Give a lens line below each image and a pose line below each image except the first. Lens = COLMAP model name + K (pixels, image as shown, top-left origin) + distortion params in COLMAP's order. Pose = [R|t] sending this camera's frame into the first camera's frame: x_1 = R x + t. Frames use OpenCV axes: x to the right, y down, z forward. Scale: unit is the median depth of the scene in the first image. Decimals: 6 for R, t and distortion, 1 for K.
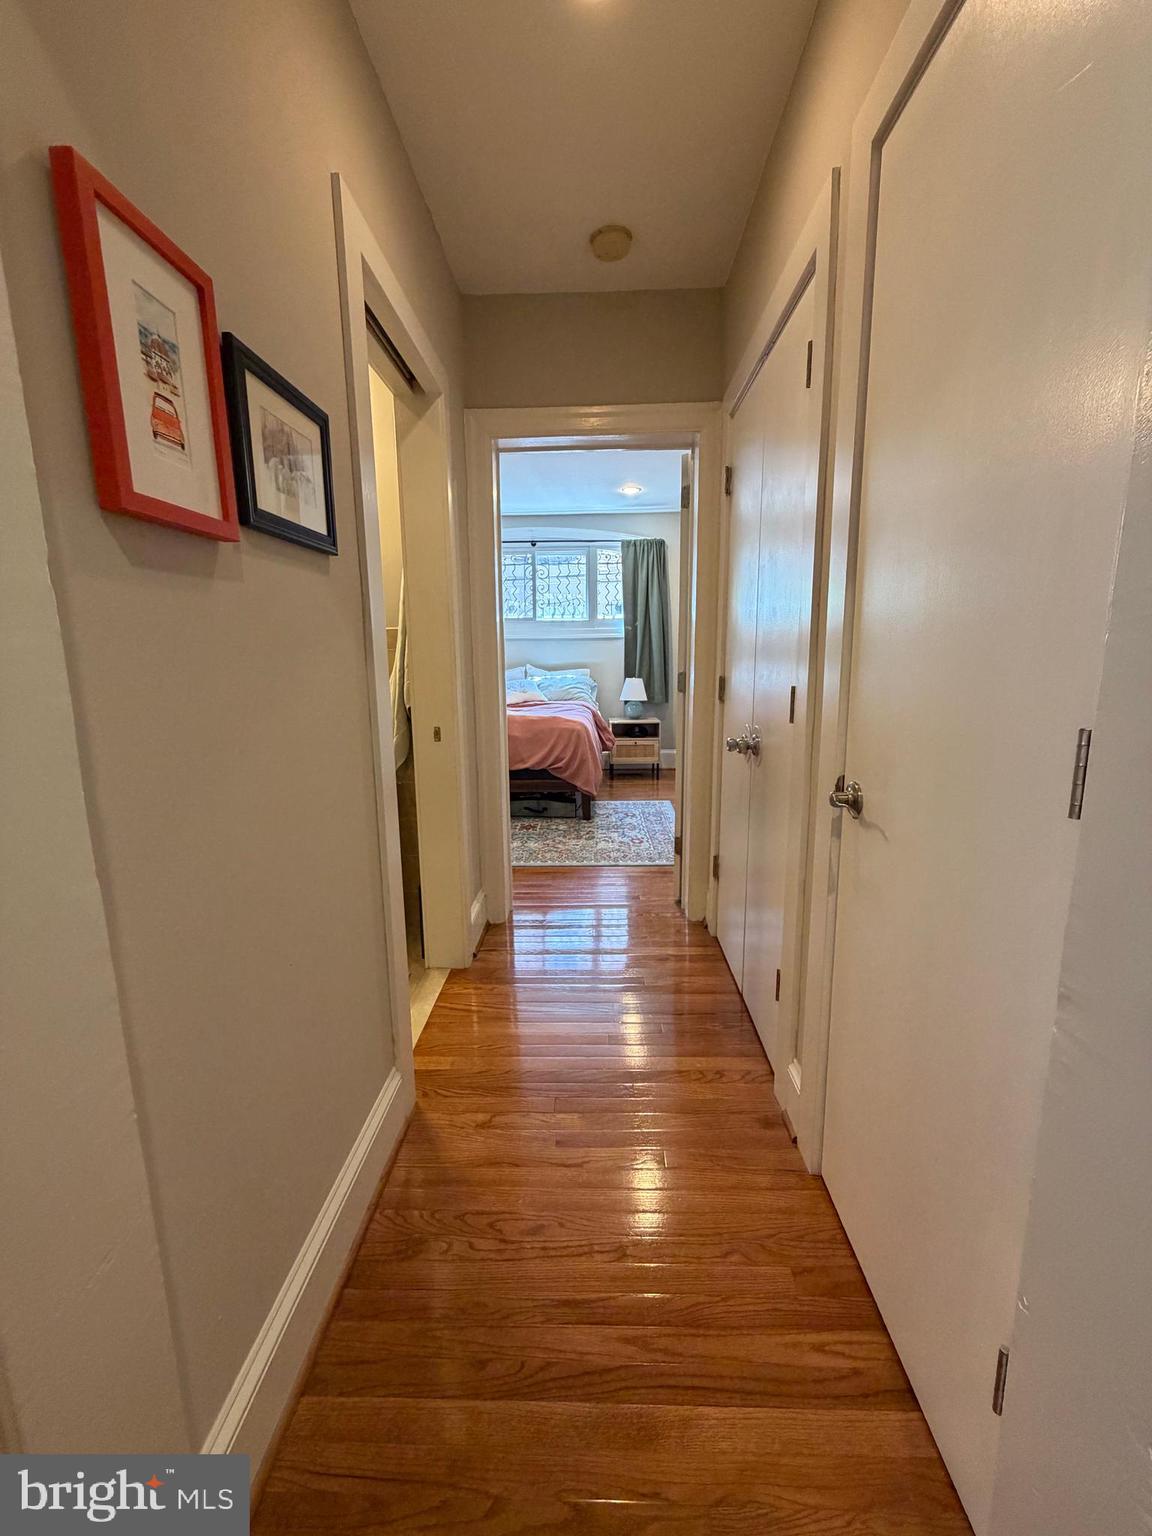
lens RADIAL K [[611.1, 0, 579.8], [0, 611.1, 761.7], [0, 0, 1]] dist [-0.000094, 0.000170]
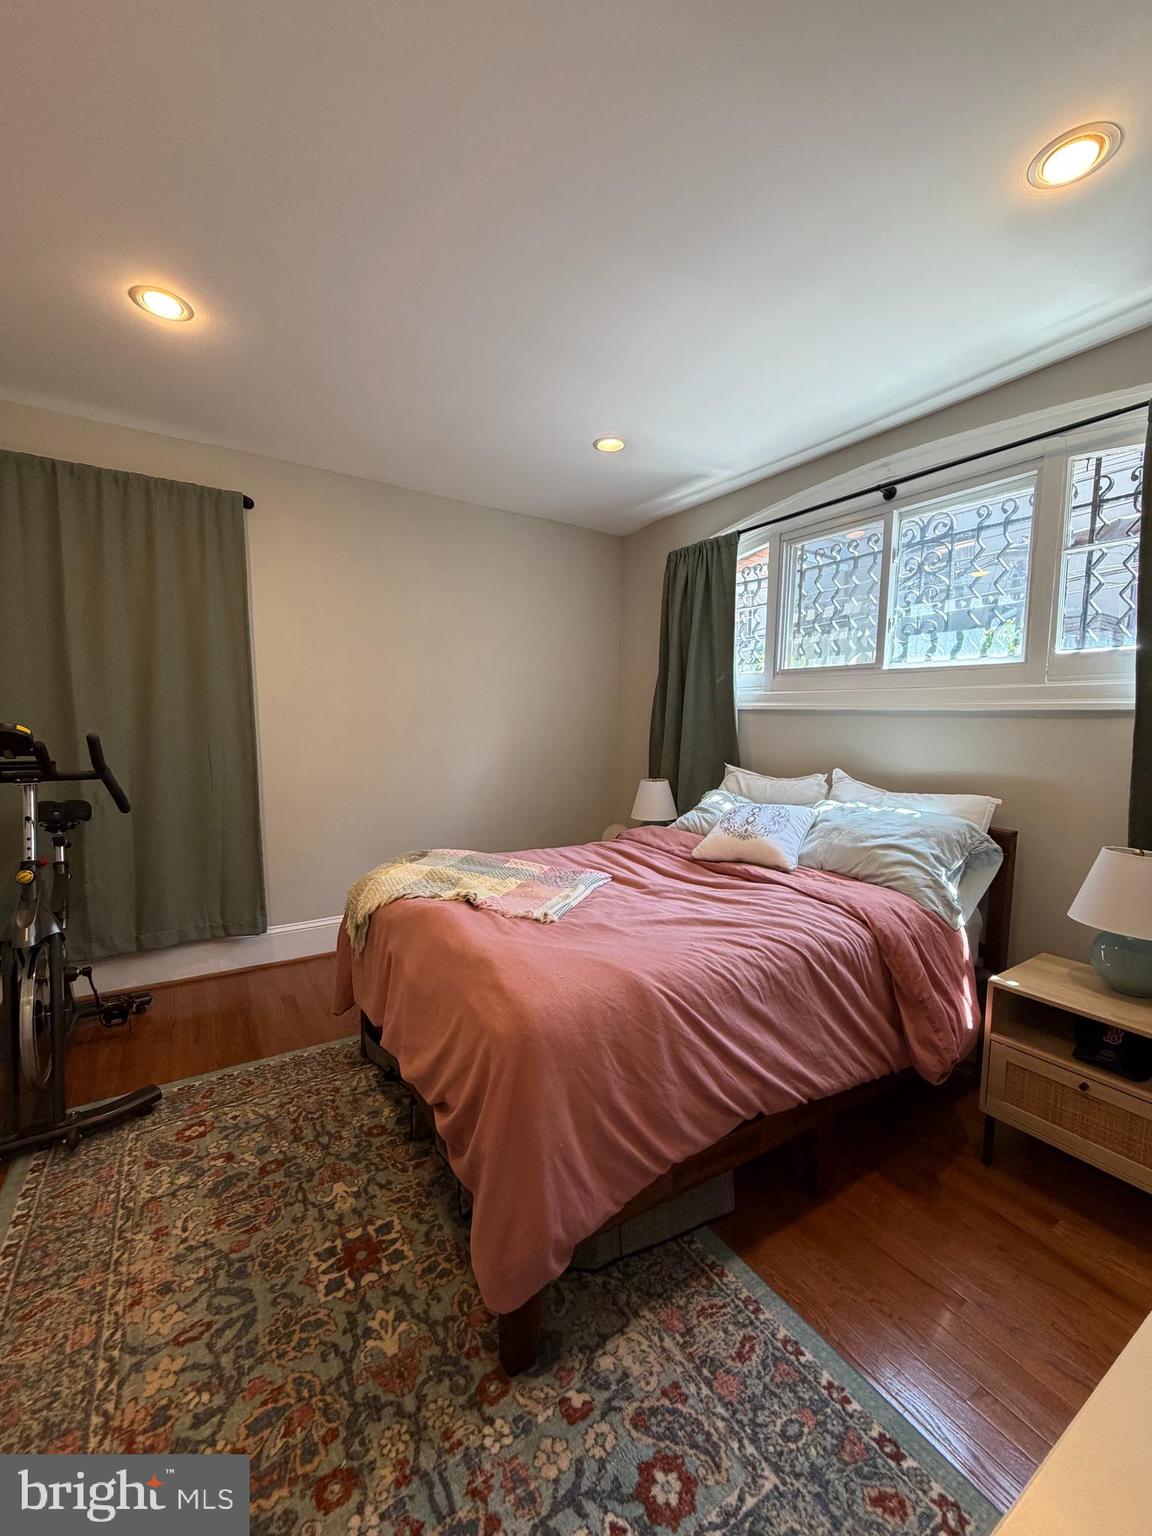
lens RADIAL K [[611.1, 0, 569.9], [0, 611.1, 765.6], [0, 0, 1]] dist [-0.000094, 0.000170]
pose [[0.556909, 0.085201, -0.826192, 0.173930], [-0.167328, 0.985838, -0.011126, -0.129459], [0.813544, 0.144442, 0.563279, 0.621031]]
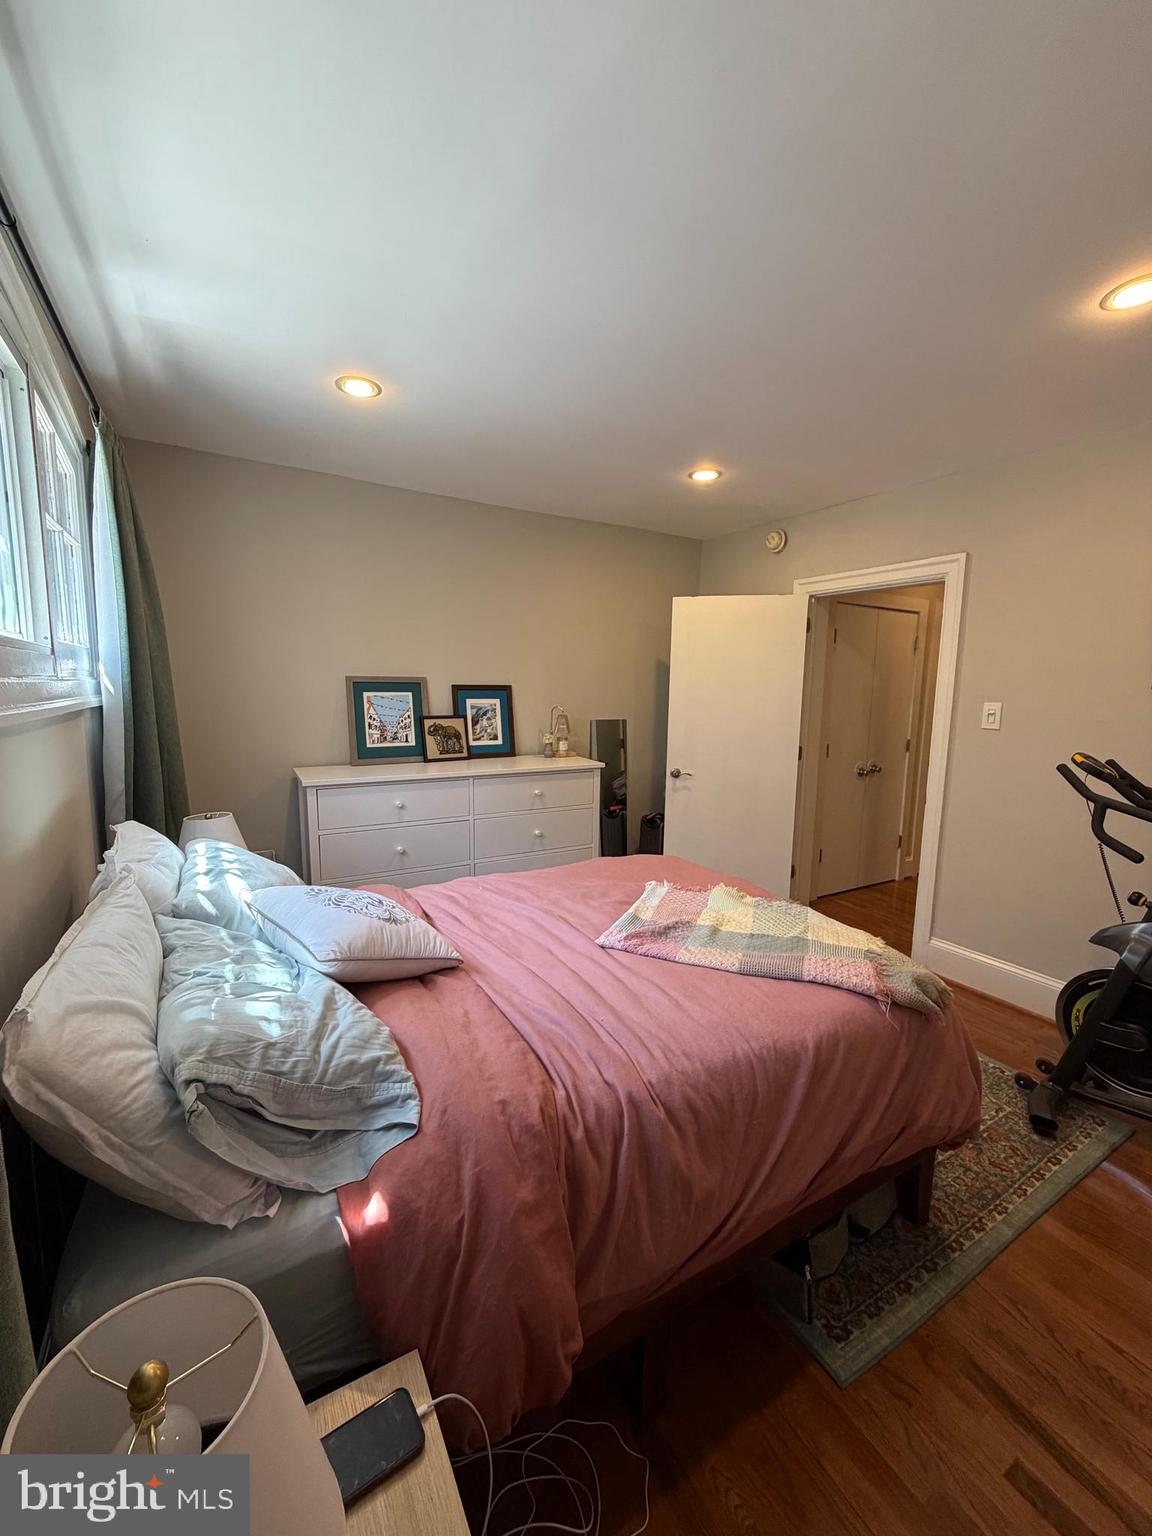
lens RADIAL K [[611.1, 0, 579.0], [0, 611.1, 769.4], [0, 0, 1]] dist [-0.000094, 0.000170]
pose [[-0.528105, -0.105450, 0.842606, -0.348331], [0.137825, 0.968459, 0.207582, -0.210549], [-0.837919, 0.225758, -0.496915, 0.991321]]
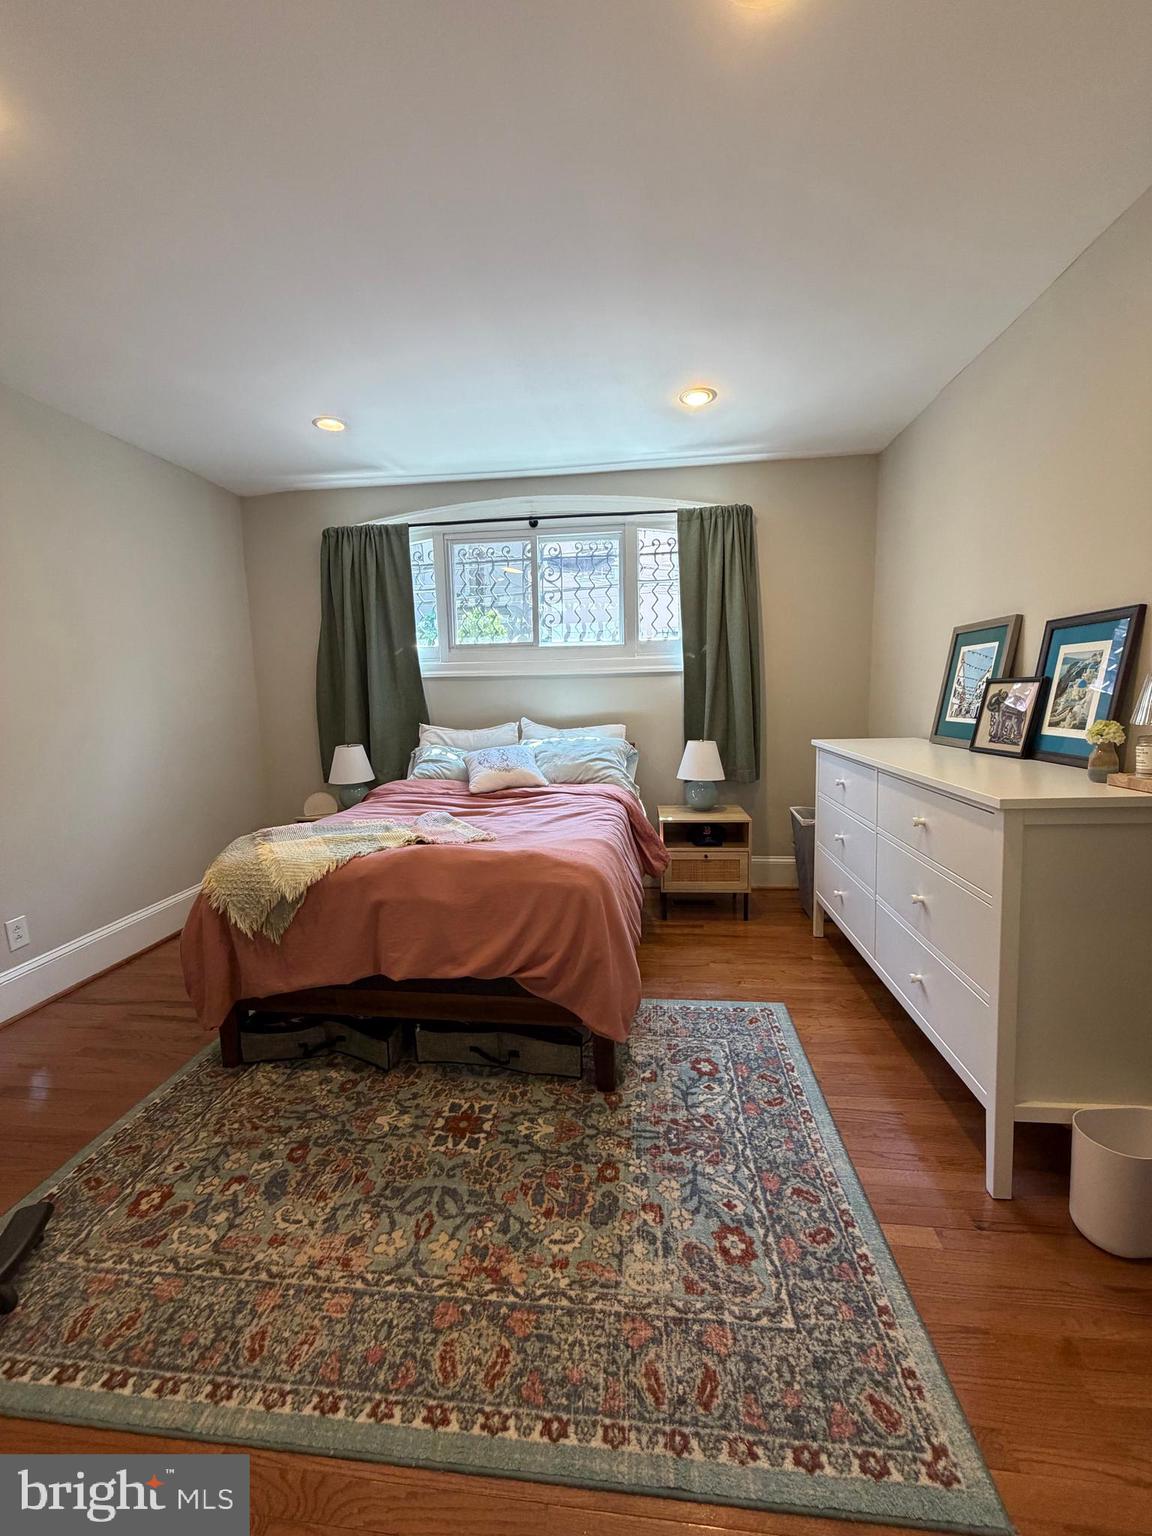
lens RADIAL K [[611.1, 0, 576.9], [0, 611.1, 764.3], [0, 0, 1]] dist [-0.000094, 0.000170]
pose [[0.996109, -0.001968, -0.088105, 0.022340], [-0.002398, 0.998775, -0.049421, -0.085992], [0.088094, 0.049440, 0.994884, 0.415303]]
